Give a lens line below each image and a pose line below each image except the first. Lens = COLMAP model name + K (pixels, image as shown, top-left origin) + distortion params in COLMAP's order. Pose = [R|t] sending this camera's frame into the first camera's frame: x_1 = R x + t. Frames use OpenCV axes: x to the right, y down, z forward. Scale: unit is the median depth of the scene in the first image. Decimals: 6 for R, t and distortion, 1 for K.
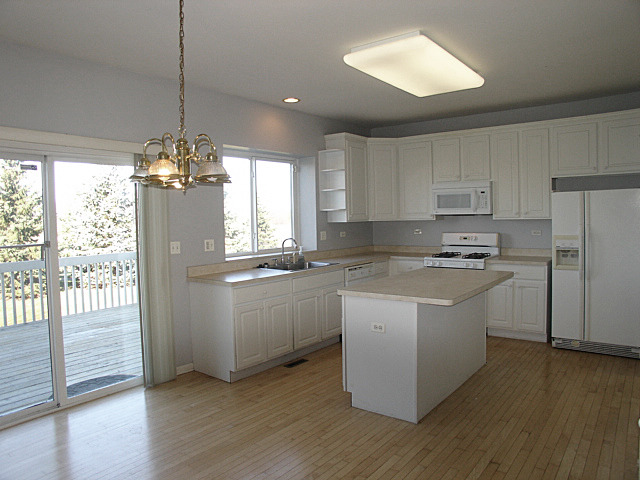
lens RADIAL K [[462.4, 0, 320.0], [0, 462.4, 240.0], [0, 0, 1]] dist [-0.182599, 0.138446]
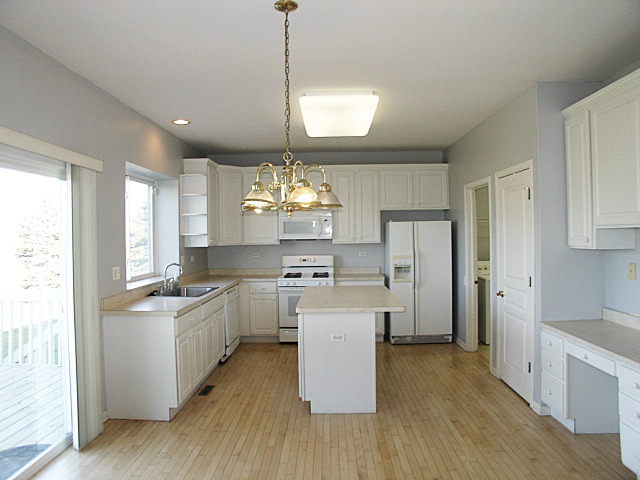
lens RADIAL K [[462.4, 0, 320.0], [0, 462.4, 240.0], [0, 0, 1]] dist [-0.182599, 0.138446]
pose [[0.798945, 0.004117, 0.601390, -0.404494], [0.026982, 0.998724, -0.042683, -0.004484], [-0.600798, 0.050329, 0.797815, 0.061871]]
